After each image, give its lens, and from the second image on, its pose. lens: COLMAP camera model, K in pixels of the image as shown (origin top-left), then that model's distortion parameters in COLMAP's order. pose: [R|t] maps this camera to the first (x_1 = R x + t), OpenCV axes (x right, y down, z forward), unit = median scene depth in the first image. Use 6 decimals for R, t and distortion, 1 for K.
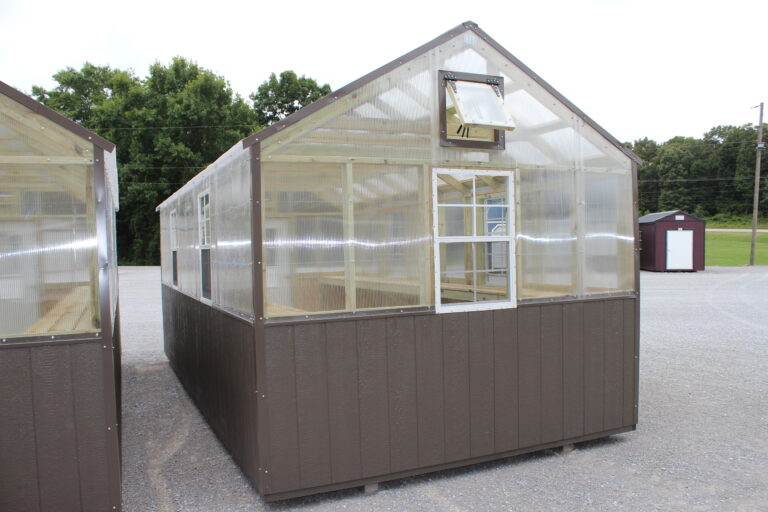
lens RADIAL K [[603.9, 0, 384.0], [0, 603.9, 256.0], [0, 0, 1]] dist [-0.073314, 0.002528]
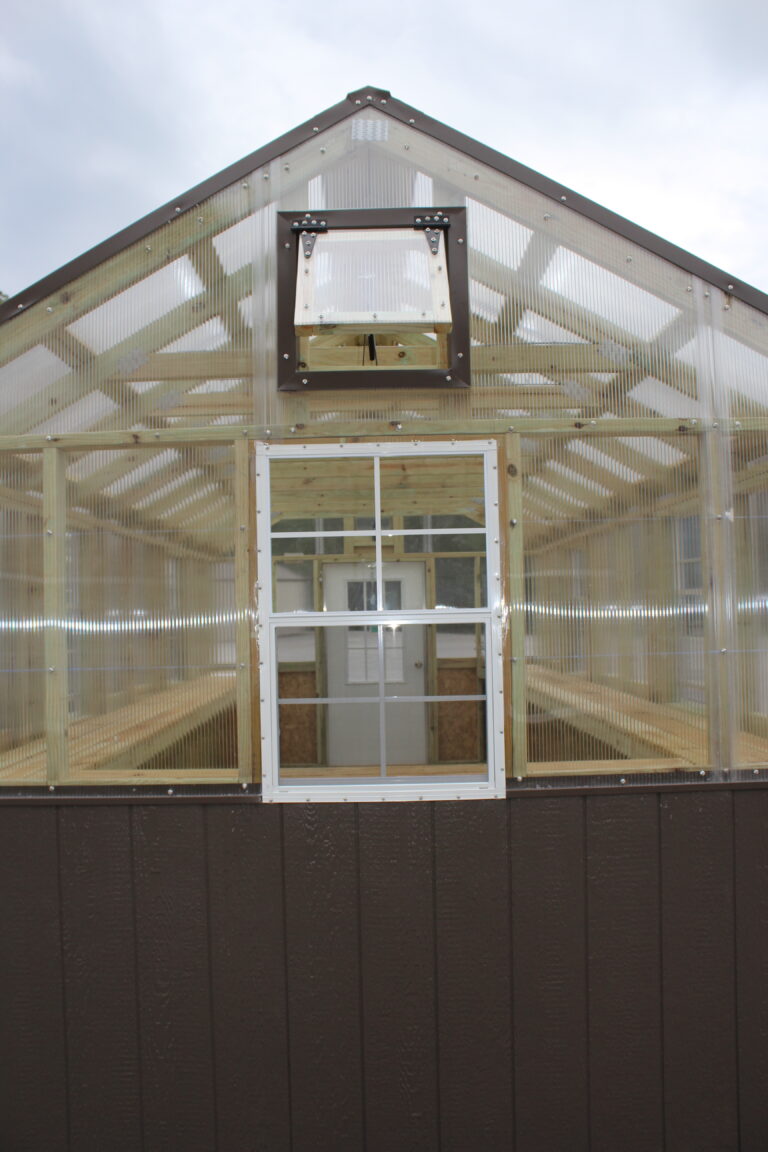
lens RADIAL K [[905.8, 0, 384.0], [0, 905.8, 576.0], [0, 0, 1]] dist [-0.073314, 0.002528]
pose [[0.913603, -0.017032, -0.406251, 0.396543], [-0.005509, 0.998512, -0.054250, -0.023249], [0.406570, 0.051801, 0.912150, 0.461367]]
